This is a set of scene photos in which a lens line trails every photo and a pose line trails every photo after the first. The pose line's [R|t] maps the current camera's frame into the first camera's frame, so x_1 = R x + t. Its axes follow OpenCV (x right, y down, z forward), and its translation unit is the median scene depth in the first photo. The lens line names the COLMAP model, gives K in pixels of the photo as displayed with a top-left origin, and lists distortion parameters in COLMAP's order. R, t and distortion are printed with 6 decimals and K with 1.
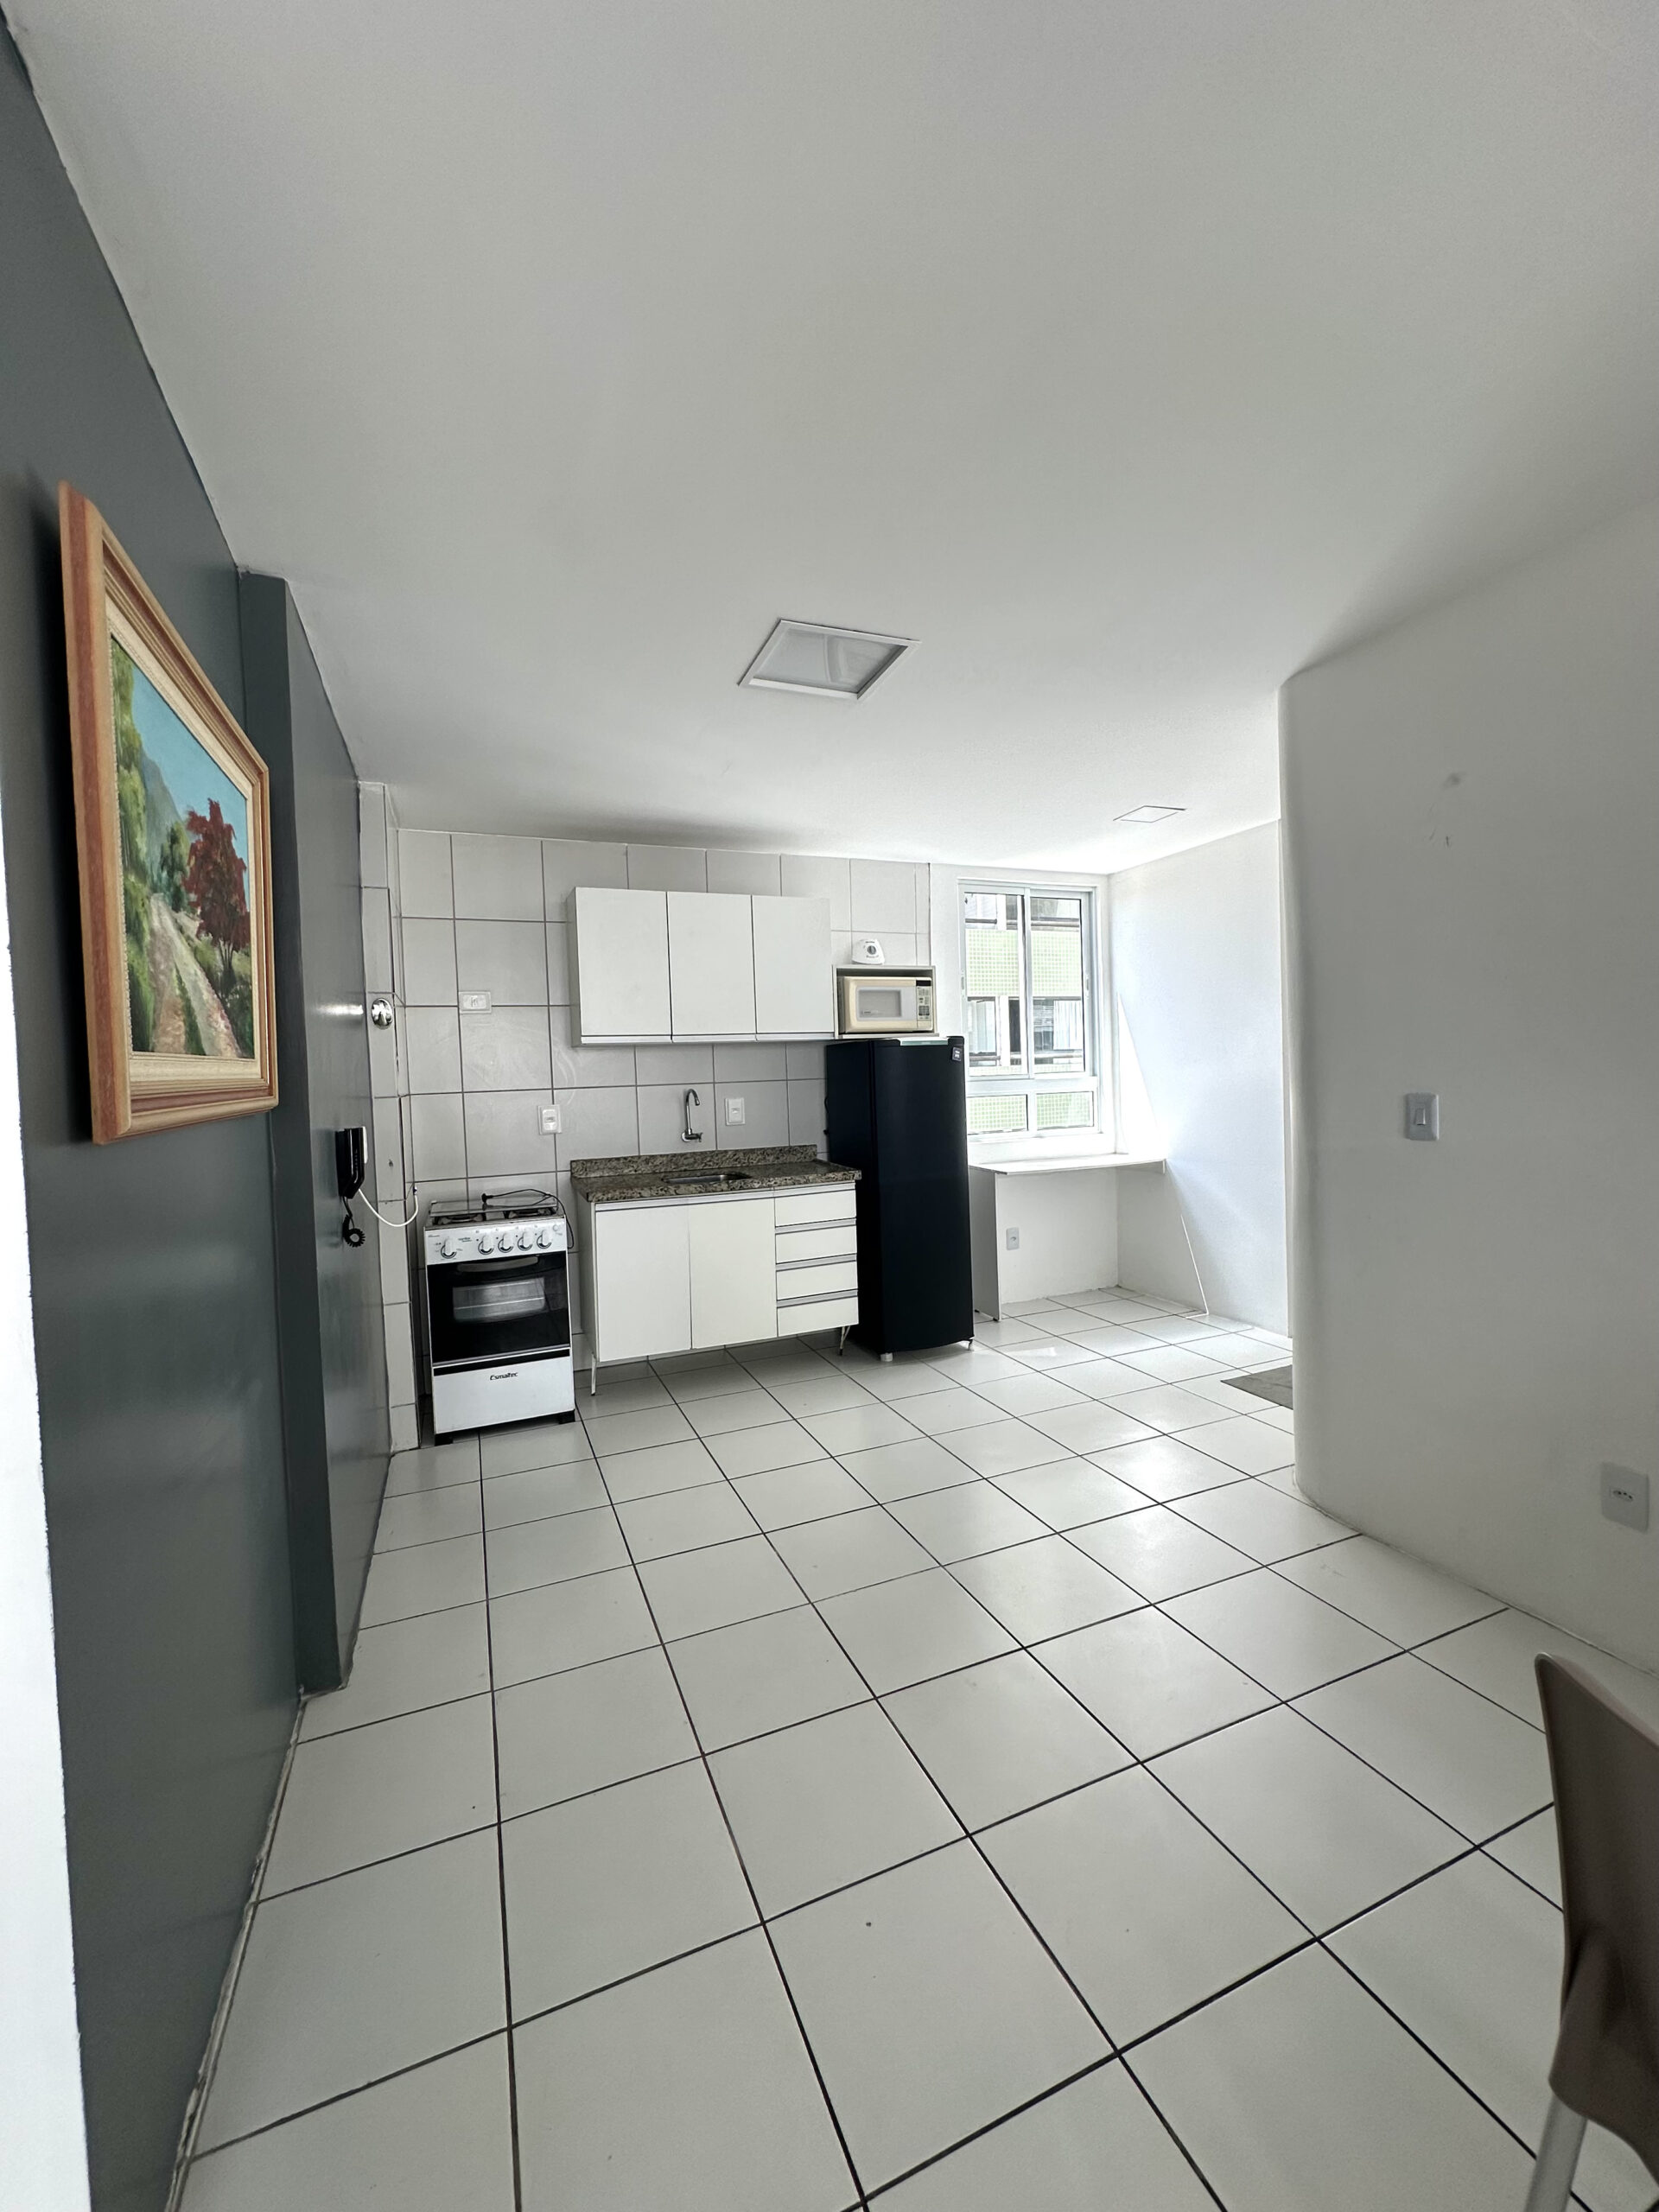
lens RADIAL K [[899.0, 0, 822.9], [0, 899.0, 1102.6], [0, 0, 1]] dist [0.000554, 0.000012]
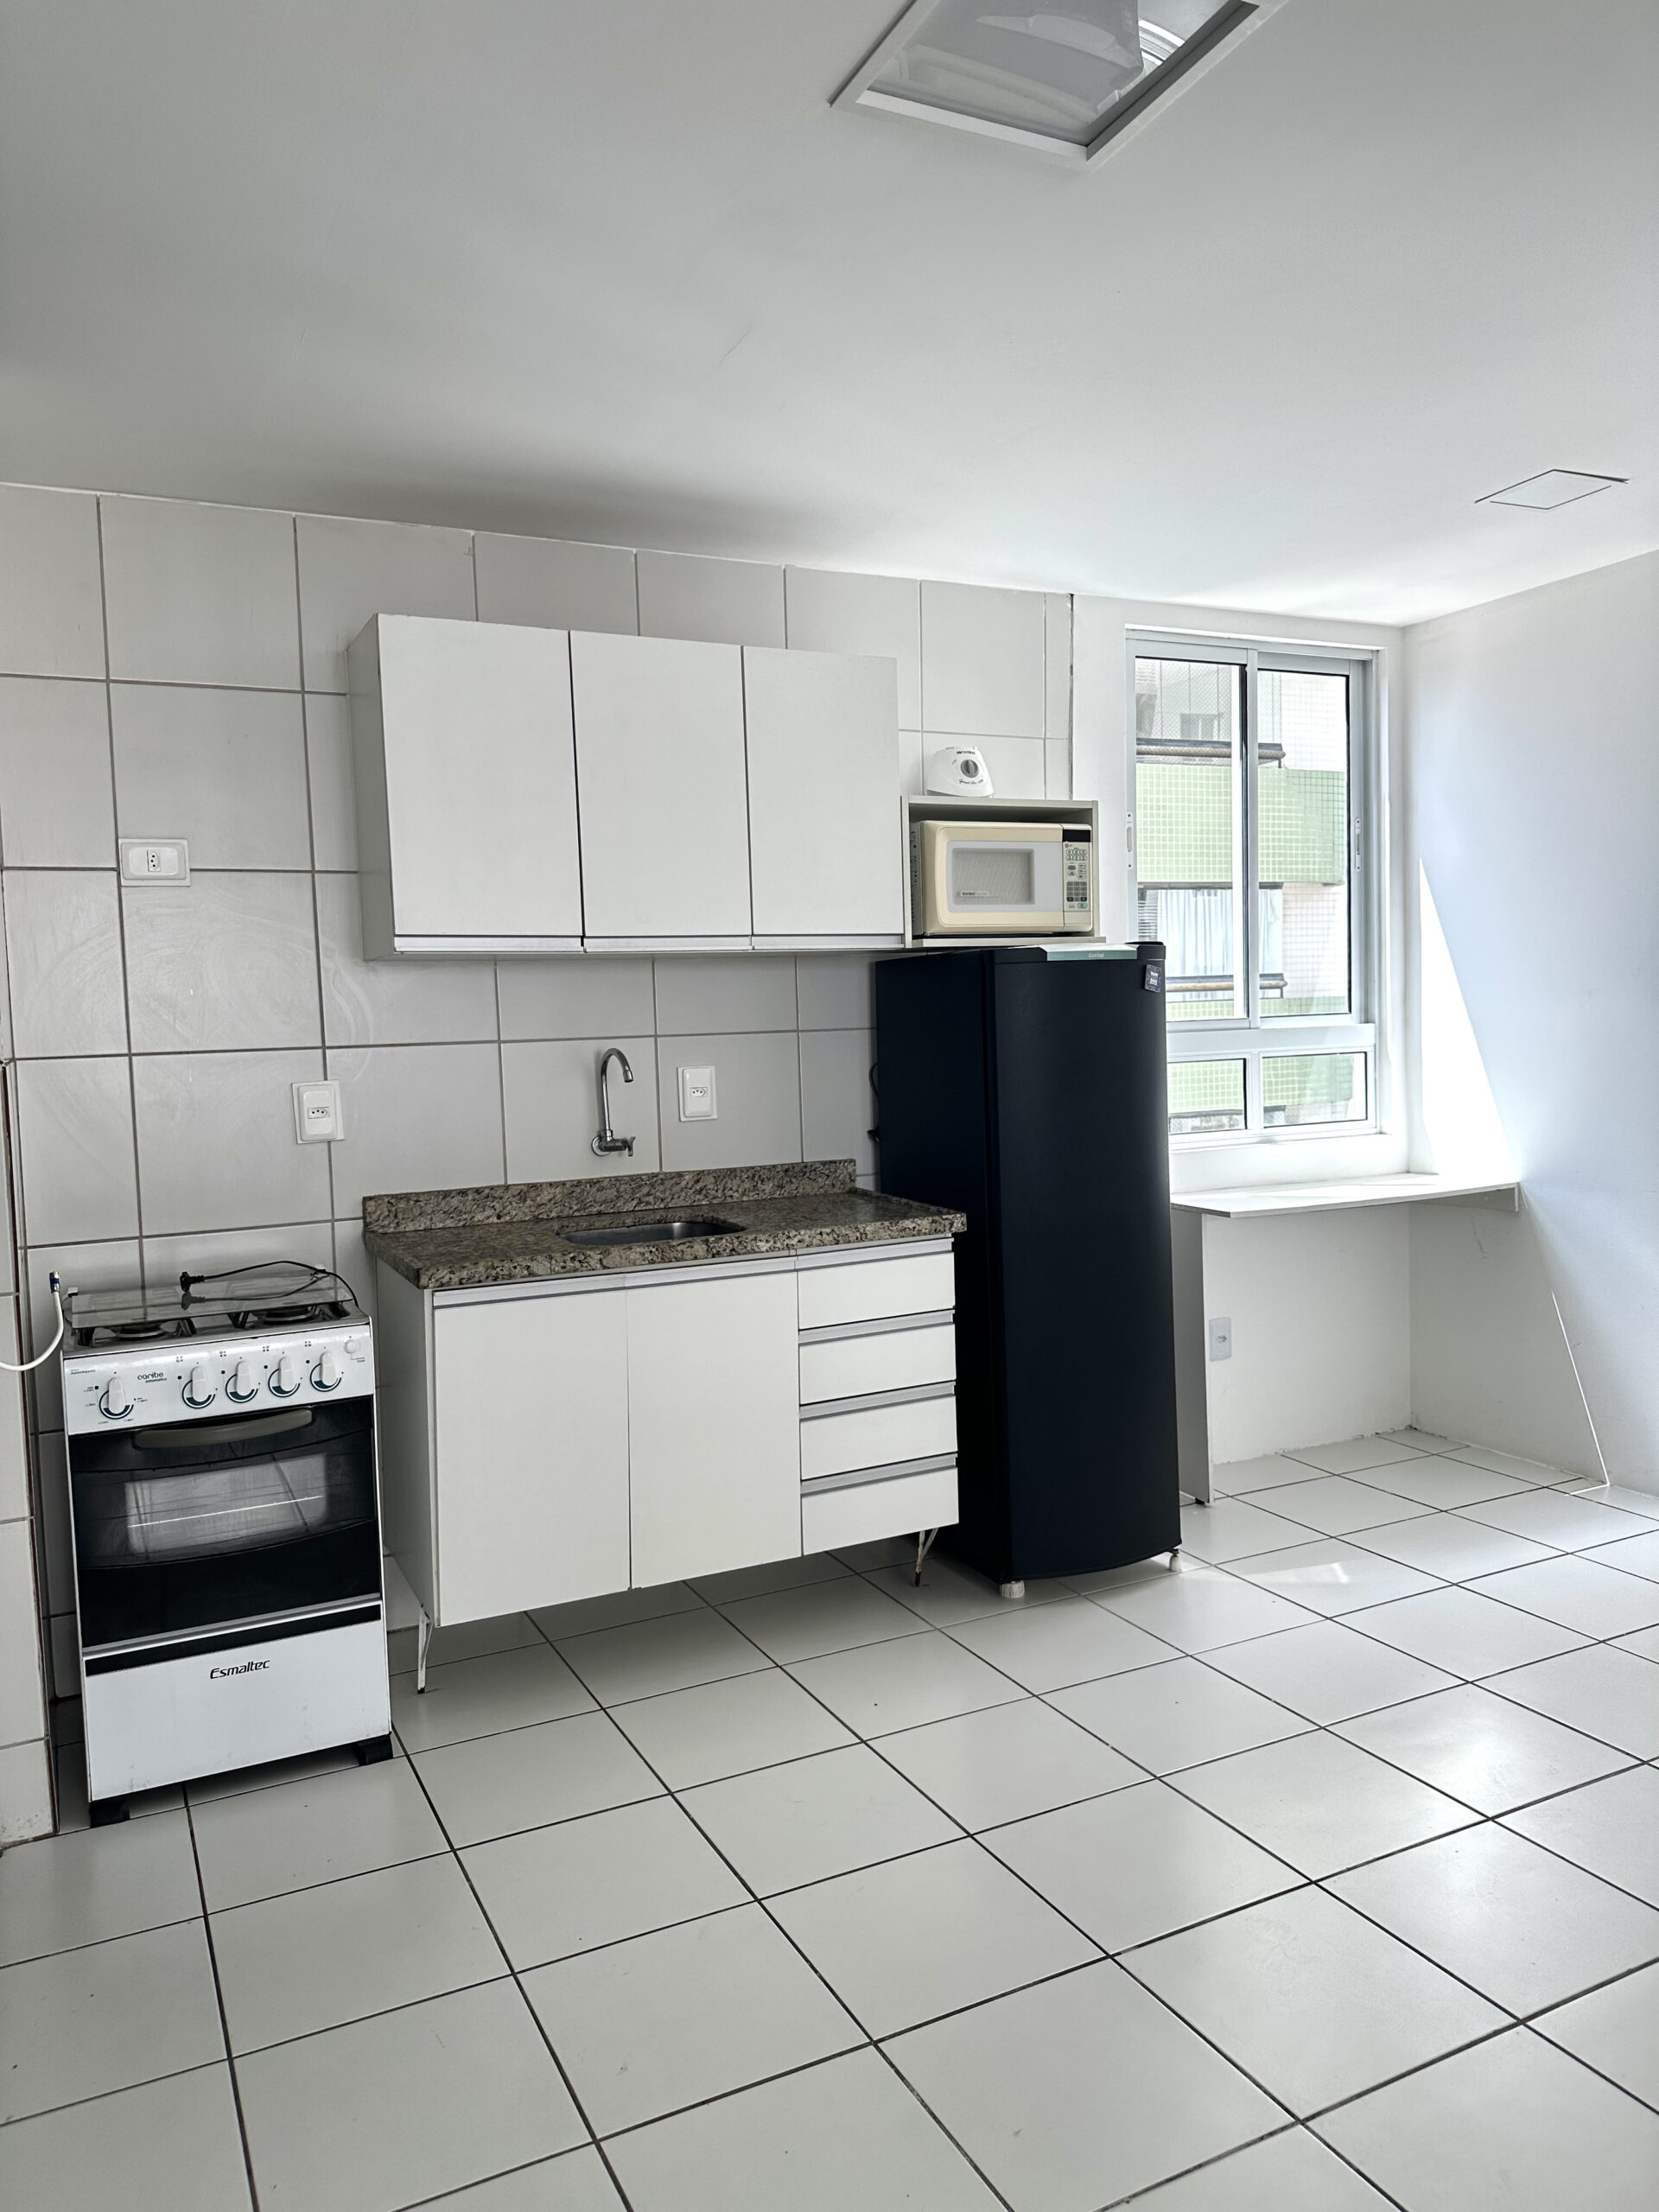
lens RADIAL K [[1559.2, 0, 820.1], [0, 1559.2, 1115.1], [0, 0, 1]] dist [0.179597, -0.372374]
pose [[0.998064, -0.002179, 0.062149, -0.088719], [0.000406, 0.999593, 0.028539, -0.003260], [-0.062186, -0.028459, 0.997659, 0.142480]]
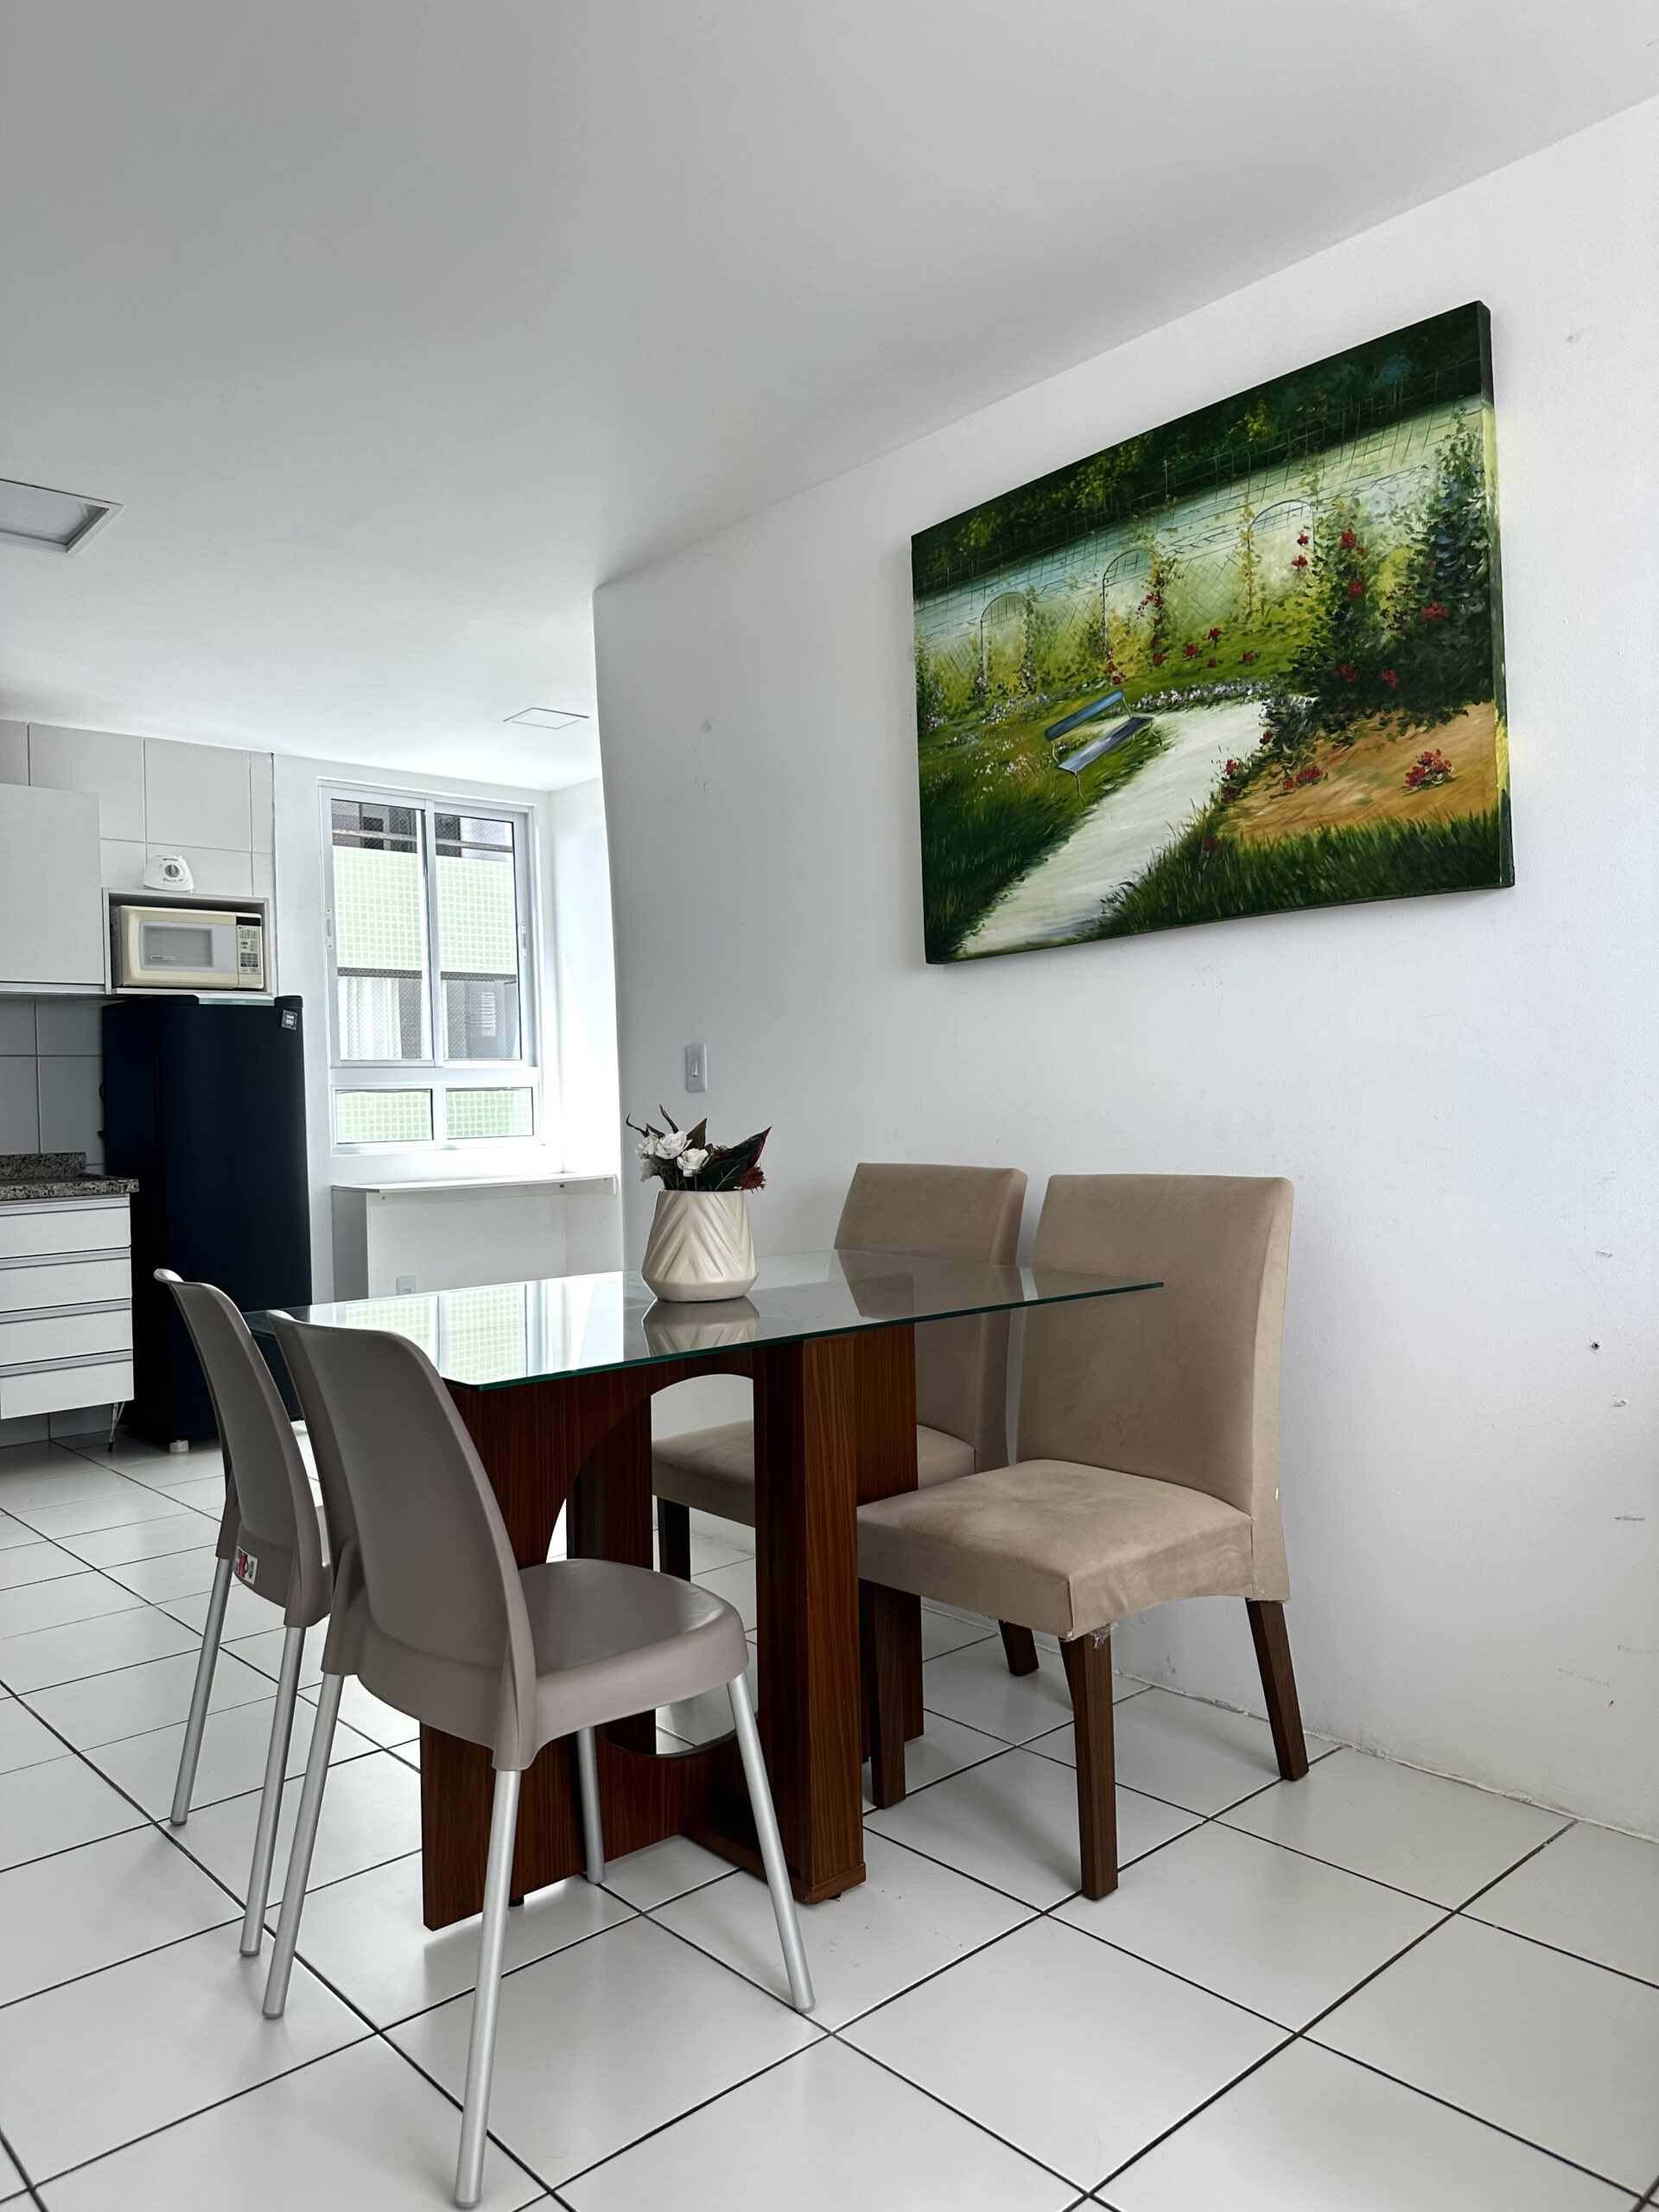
lens RADIAL K [[1559.2, 0, 820.1], [0, 1559.2, 1115.1], [0, 0, 1]] dist [0.179597, -0.372374]
pose [[0.943785, 0.005193, 0.330519, 0.130848], [0.005843, 0.999458, -0.032386, 0.067000], [-0.330508, 0.032496, 0.943243, -0.347097]]
